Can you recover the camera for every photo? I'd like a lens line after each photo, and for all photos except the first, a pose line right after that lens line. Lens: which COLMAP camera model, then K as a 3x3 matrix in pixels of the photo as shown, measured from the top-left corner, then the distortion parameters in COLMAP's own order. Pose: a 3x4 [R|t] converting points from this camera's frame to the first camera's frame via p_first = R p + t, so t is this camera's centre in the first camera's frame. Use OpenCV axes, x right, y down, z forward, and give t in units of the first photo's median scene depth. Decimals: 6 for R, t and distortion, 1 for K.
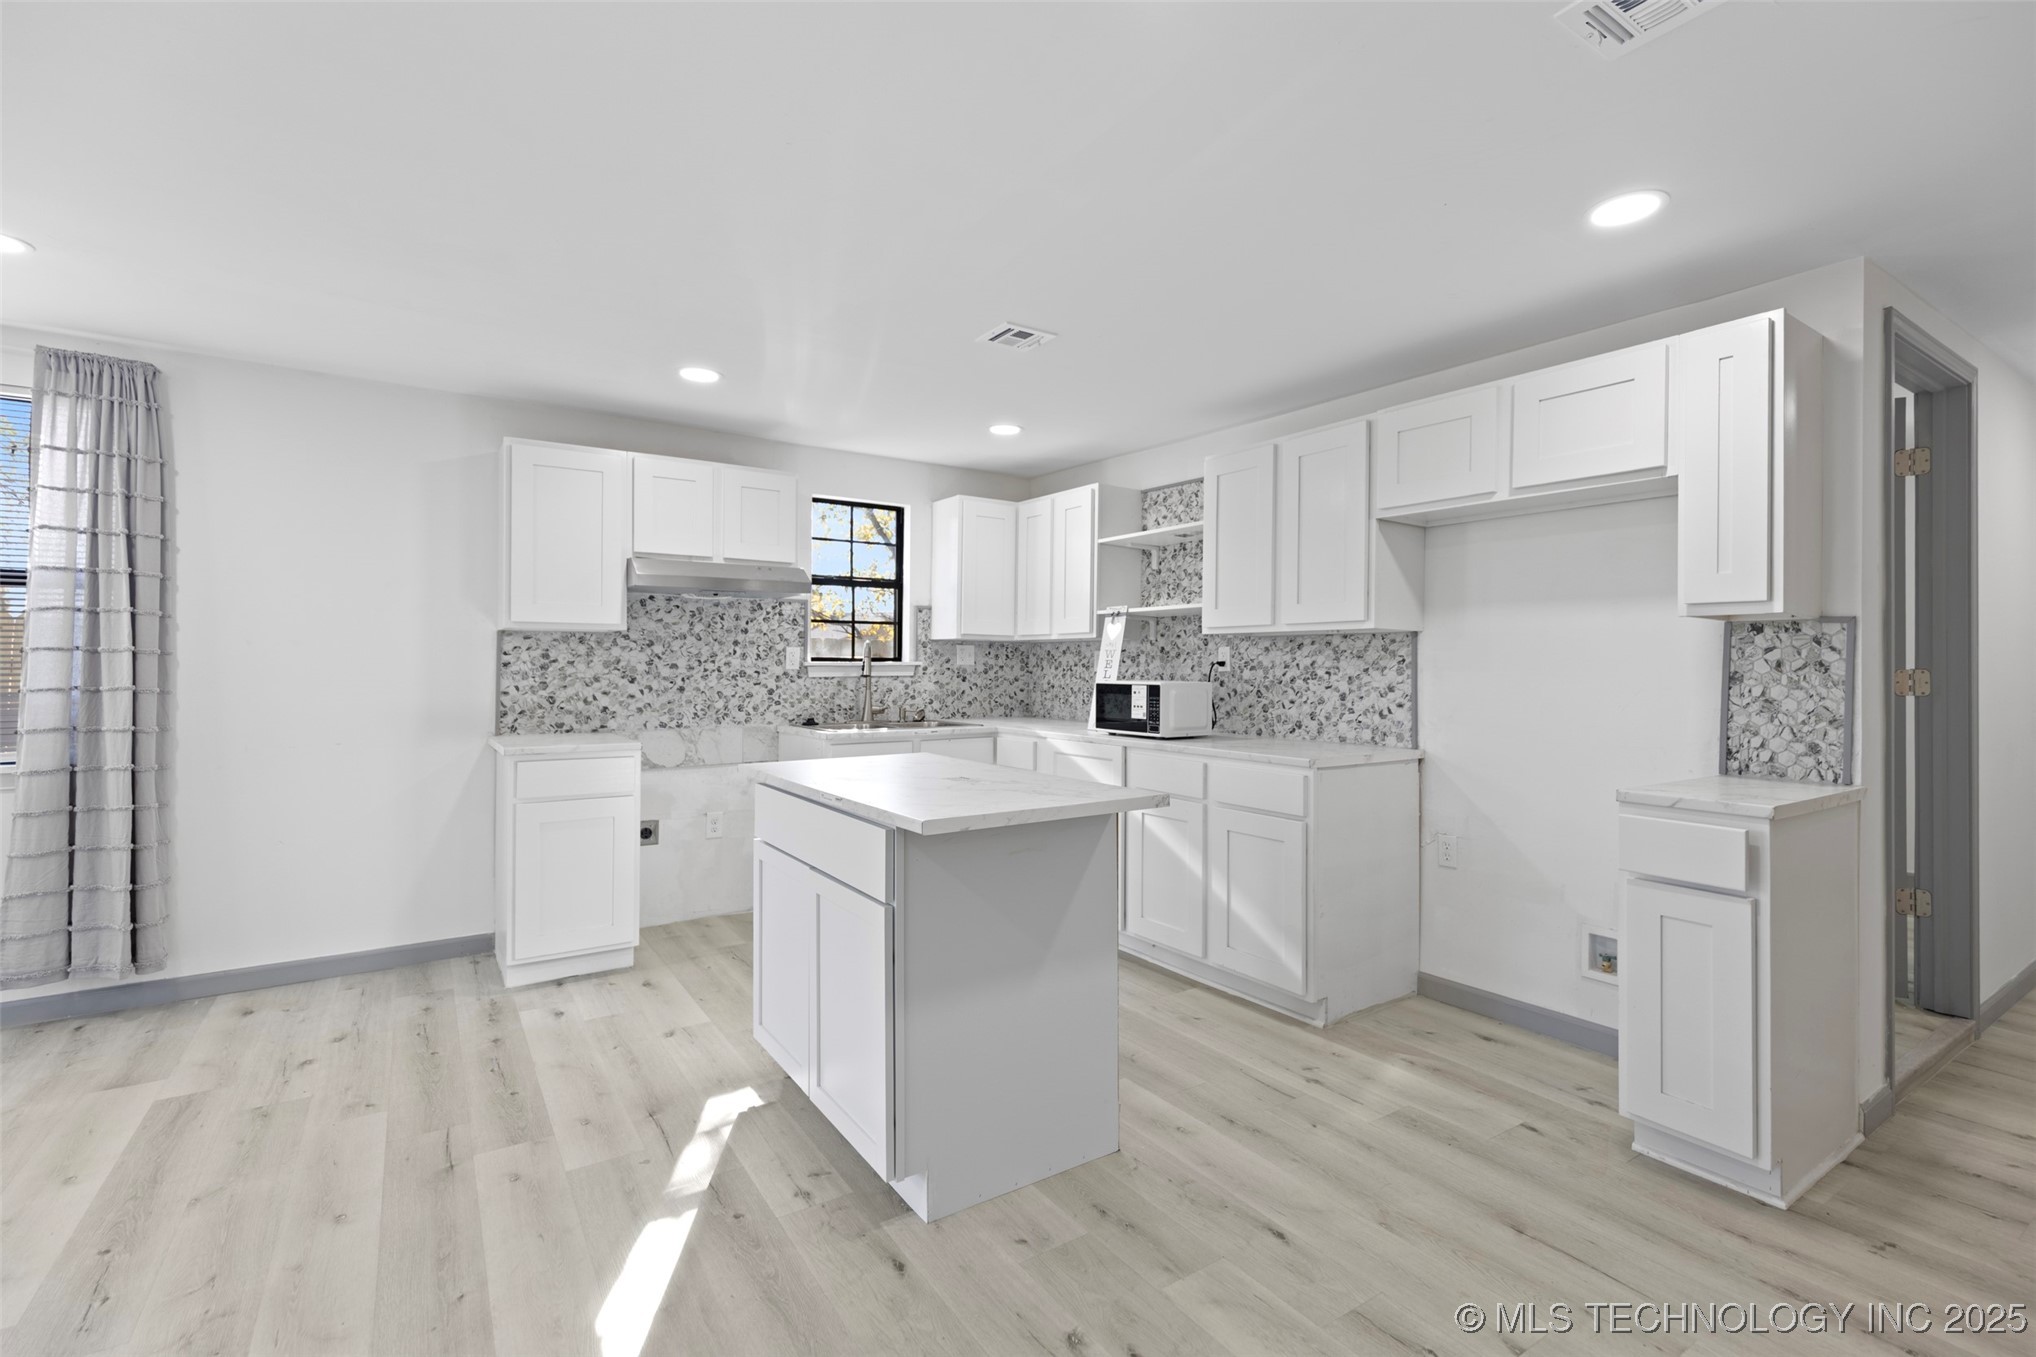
lens RADIAL K [[921.5, 0, 1033.2], [0, 921.5, 661.9], [0, 0, 1]] dist [0.003729, 0.000288]
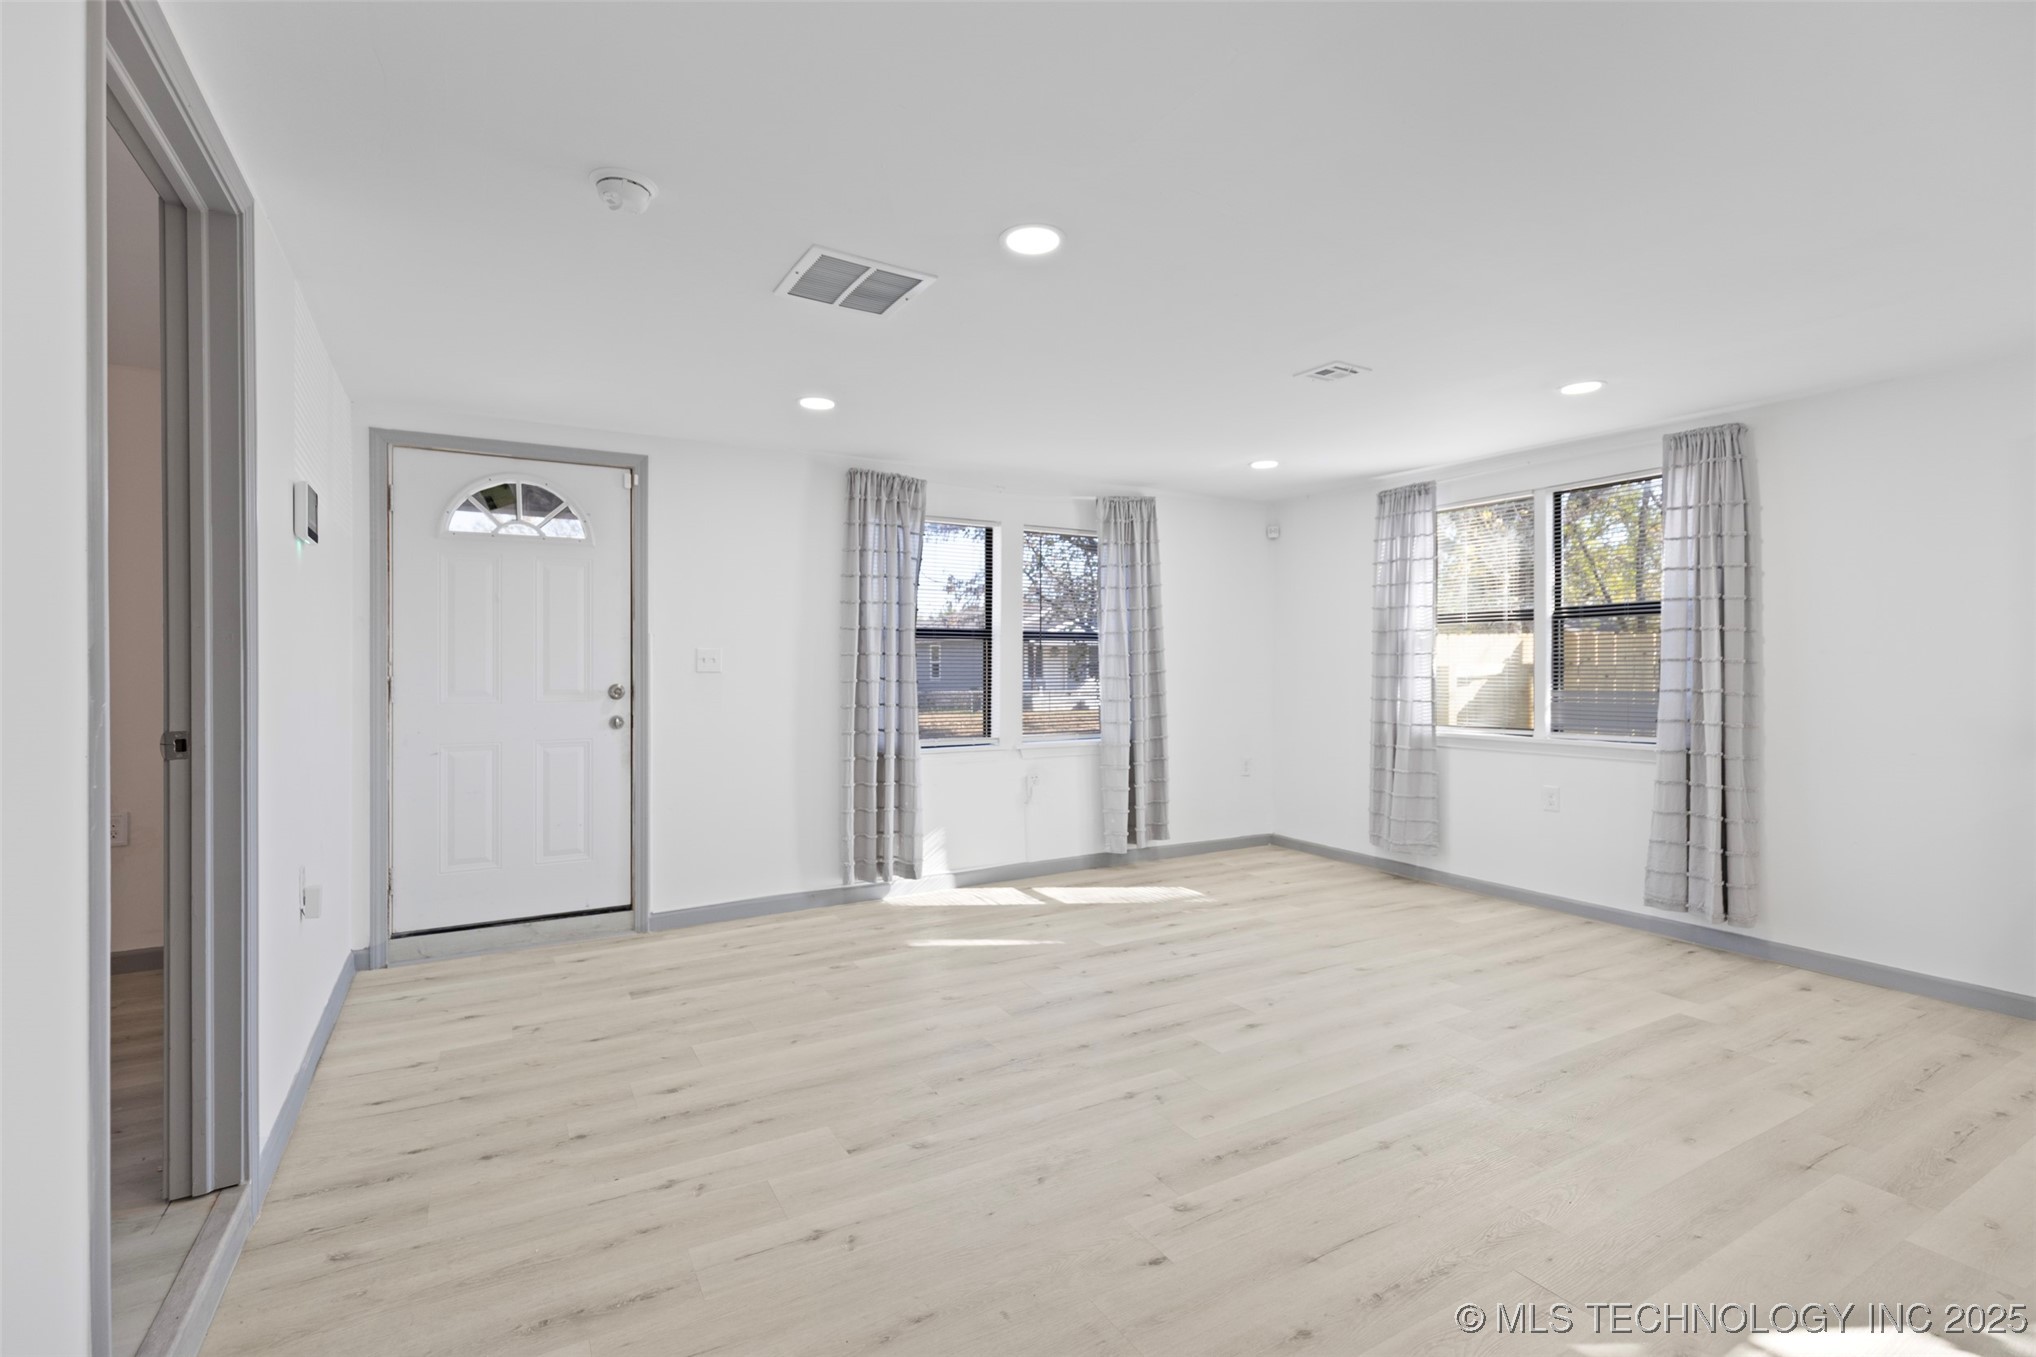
lens RADIAL K [[921.5, 0, 1027.6], [0, 921.5, 666.7], [0, 0, 1]] dist [0.003729, 0.000288]
pose [[-0.055958, -0.003025, -0.998429, 0.309882], [0.000134, 0.999995, -0.003037, -0.000156], [0.998433, -0.000304, -0.055957, 0.143895]]
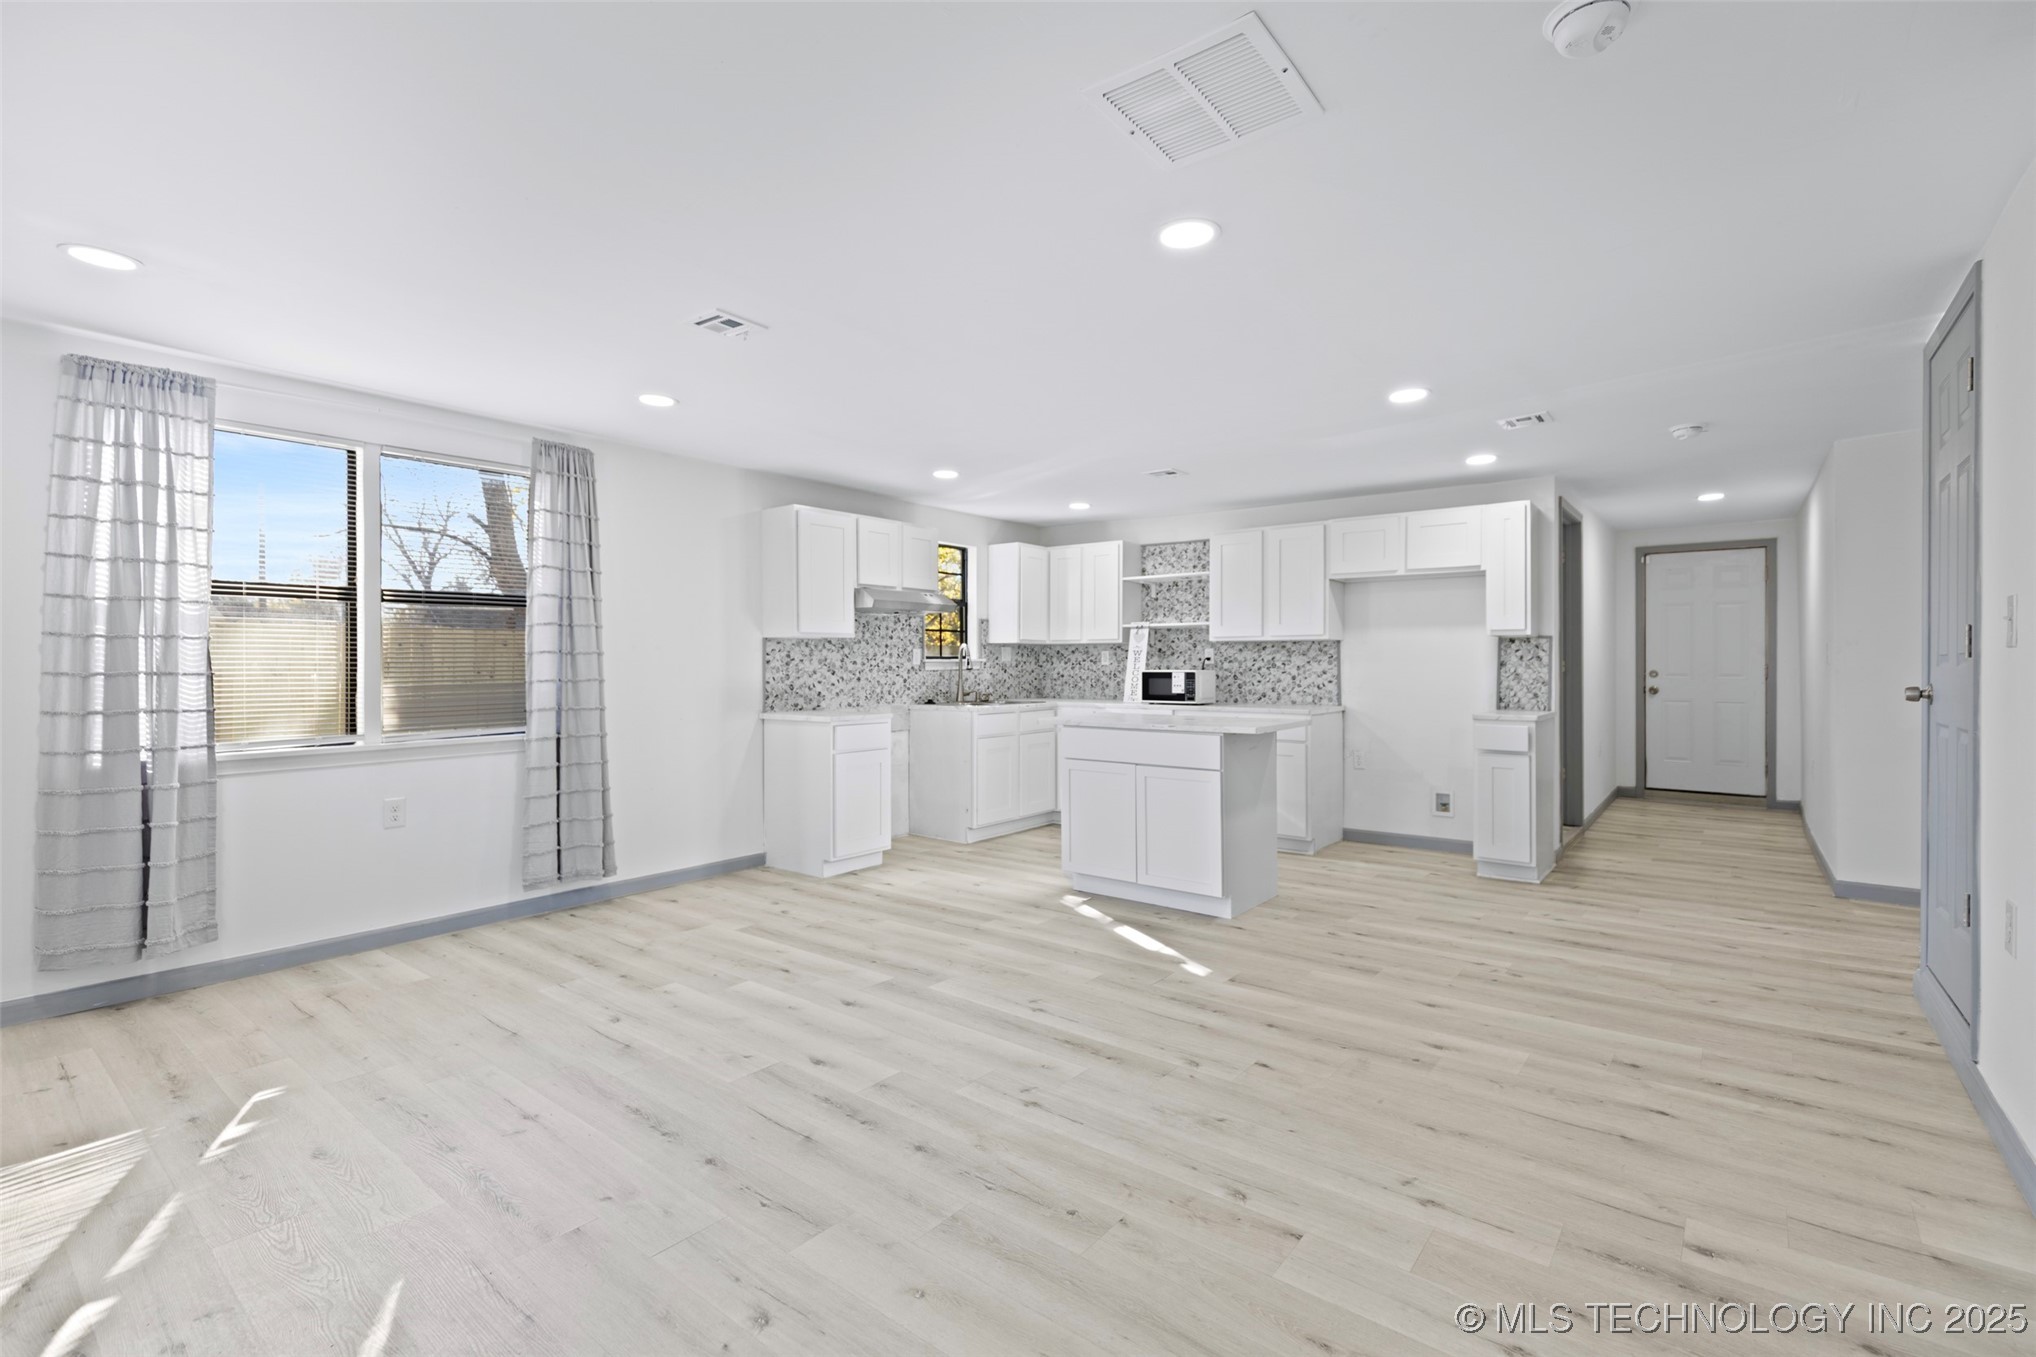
lens RADIAL K [[921.5, 0, 1025.1], [0, 921.5, 669.7], [0, 0, 1]] dist [0.003729, 0.000288]
pose [[0.950913, -0.007928, 0.309357, -0.790845], [0.005094, 0.999937, 0.009969, 0.003345], [-0.309416, -0.007904, 0.950894, -0.569541]]
